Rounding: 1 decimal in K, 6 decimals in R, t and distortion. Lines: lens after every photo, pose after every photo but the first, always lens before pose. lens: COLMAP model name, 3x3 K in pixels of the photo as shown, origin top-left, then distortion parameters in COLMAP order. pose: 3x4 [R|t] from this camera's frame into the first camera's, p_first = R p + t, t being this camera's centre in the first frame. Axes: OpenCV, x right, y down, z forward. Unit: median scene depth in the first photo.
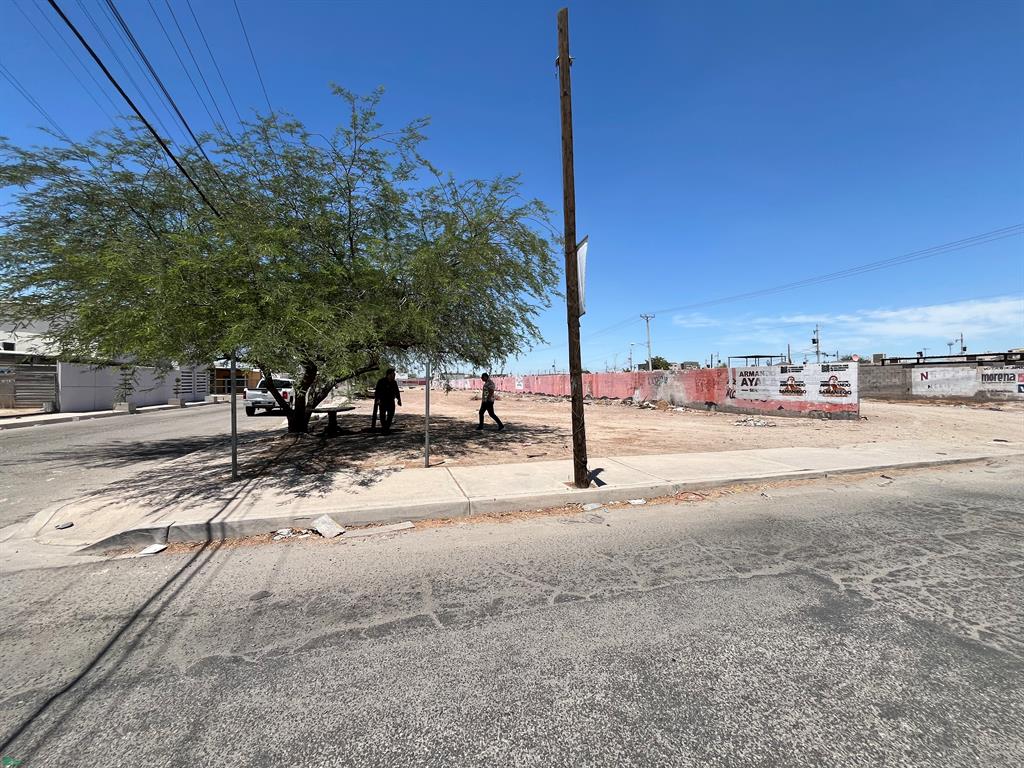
lens RADIAL K [[414.1, 0, 514.5], [0, 414.1, 381.9], [0, 0, 1]] dist [-0.003206, 0.000289]
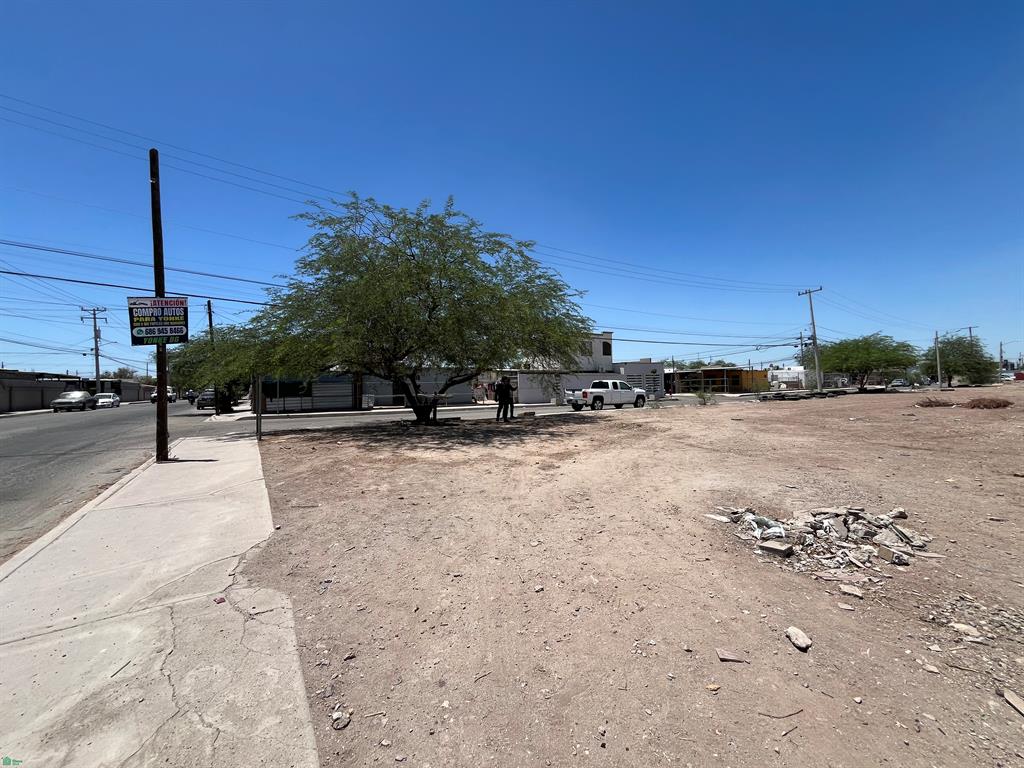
lens RADIAL K [[414.1, 0, 514.7], [0, 414.1, 385.2], [0, 0, 1]] dist [-0.003206, 0.000289]
pose [[0.252058, -0.010551, -0.967655, 1.020960], [0.023824, 0.999705, -0.004694, 0.011741], [0.967419, -0.021871, 0.252235, 1.000780]]
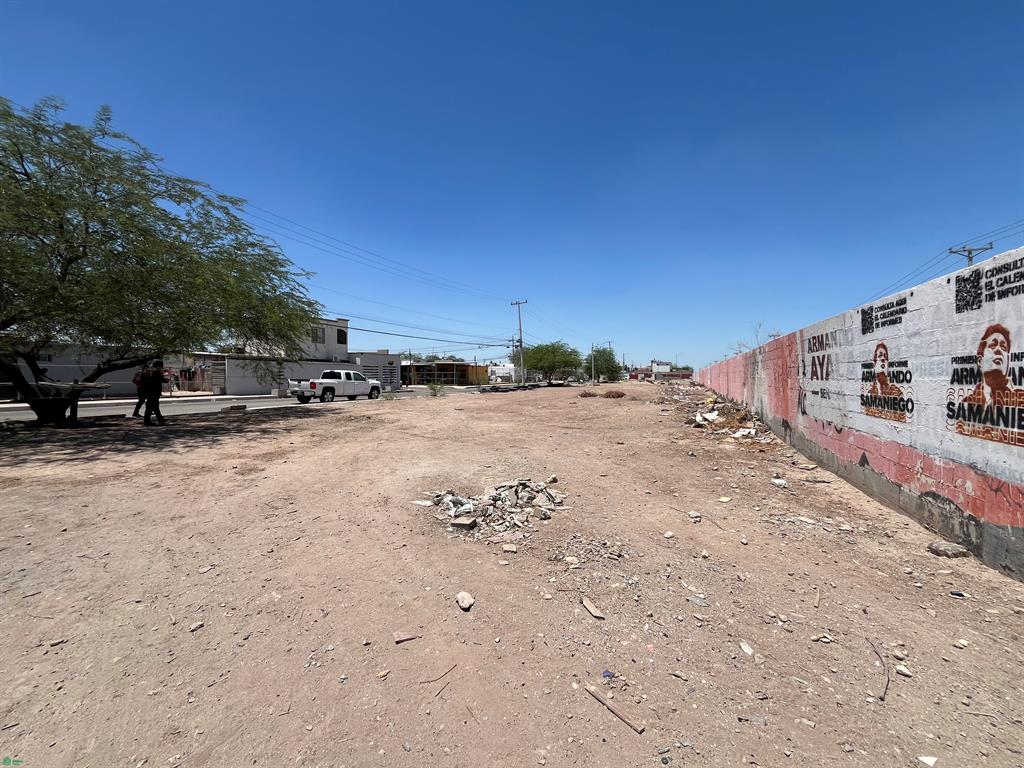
lens RADIAL K [[414.1, 0, 514.6], [0, 414.1, 384.8], [0, 0, 1]] dist [-0.003206, 0.000289]
pose [[0.761099, 0.015590, -0.648449, 1.029312], [-0.001098, 0.999741, 0.022748, 0.010679], [0.648635, -0.016602, 0.760918, 1.022964]]
